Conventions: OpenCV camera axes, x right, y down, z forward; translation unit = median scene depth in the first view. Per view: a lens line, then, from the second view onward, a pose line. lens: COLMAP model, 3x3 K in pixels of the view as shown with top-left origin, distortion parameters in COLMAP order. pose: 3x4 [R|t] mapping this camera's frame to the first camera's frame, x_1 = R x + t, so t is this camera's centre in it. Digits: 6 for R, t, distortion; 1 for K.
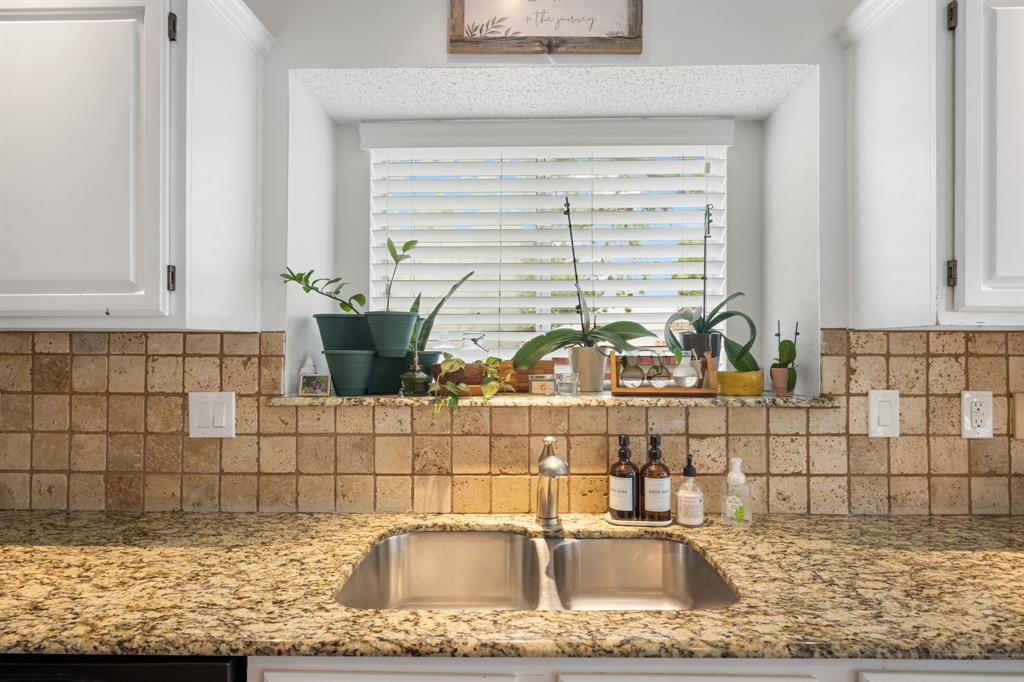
lens RADIAL K [[547.8, 0, 513.4], [0, 547.8, 342.6], [0, 0, 1]] dist [-0.005958, 0.000496]
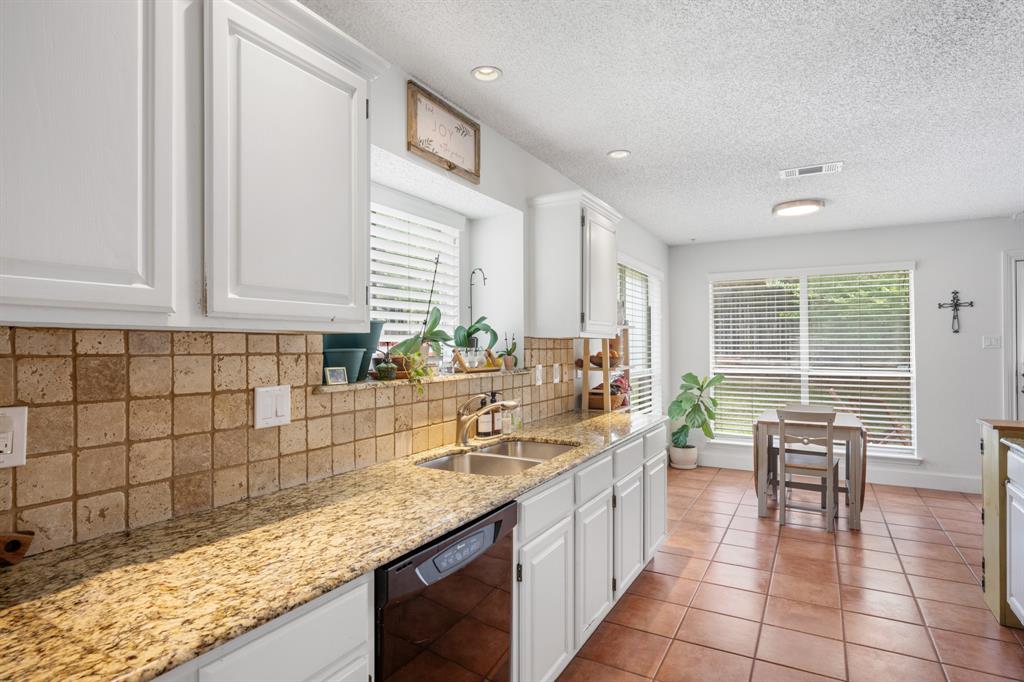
lens RADIAL K [[547.8, 0, 506.2], [0, 547.8, 346.7], [0, 0, 1]] dist [-0.005958, 0.000496]
pose [[0.484132, -0.003916, 0.874986, -1.302256], [-0.002352, 0.999981, 0.005776, 0.000975], [-0.874992, -0.004854, 0.484113, 0.029540]]
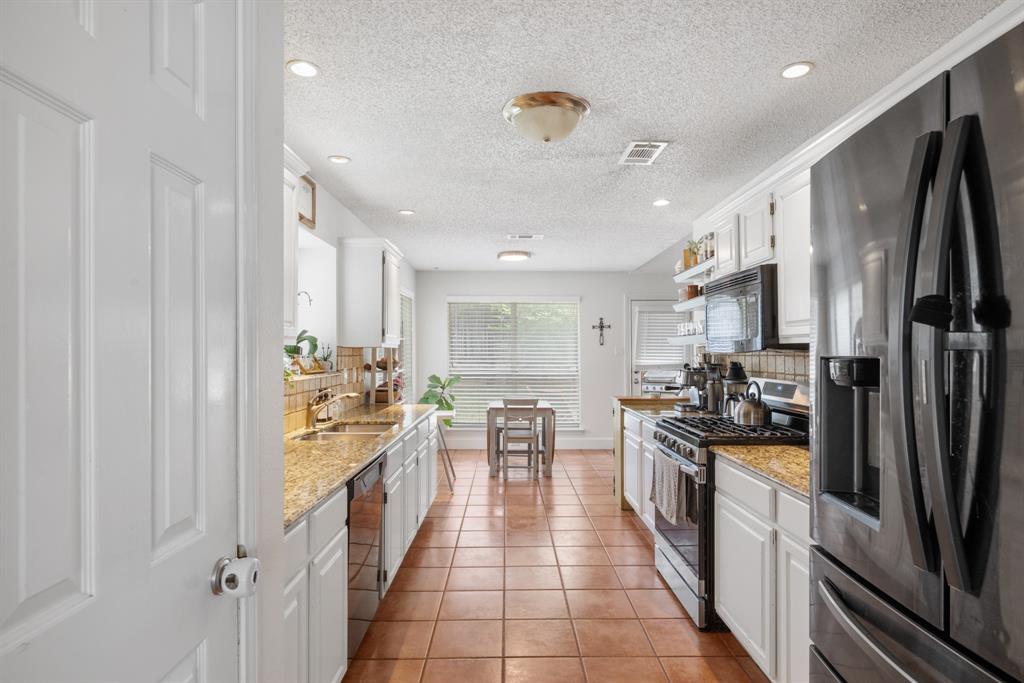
lens RADIAL K [[547.8, 0, 512.3], [0, 547.8, 346.4], [0, 0, 1]] dist [-0.005958, 0.000496]
pose [[-0.022988, 0.008959, 0.999696, -2.127410], [-0.007503, 0.999930, -0.009133, -0.006460], [-0.999708, -0.007710, -0.022919, 0.186233]]
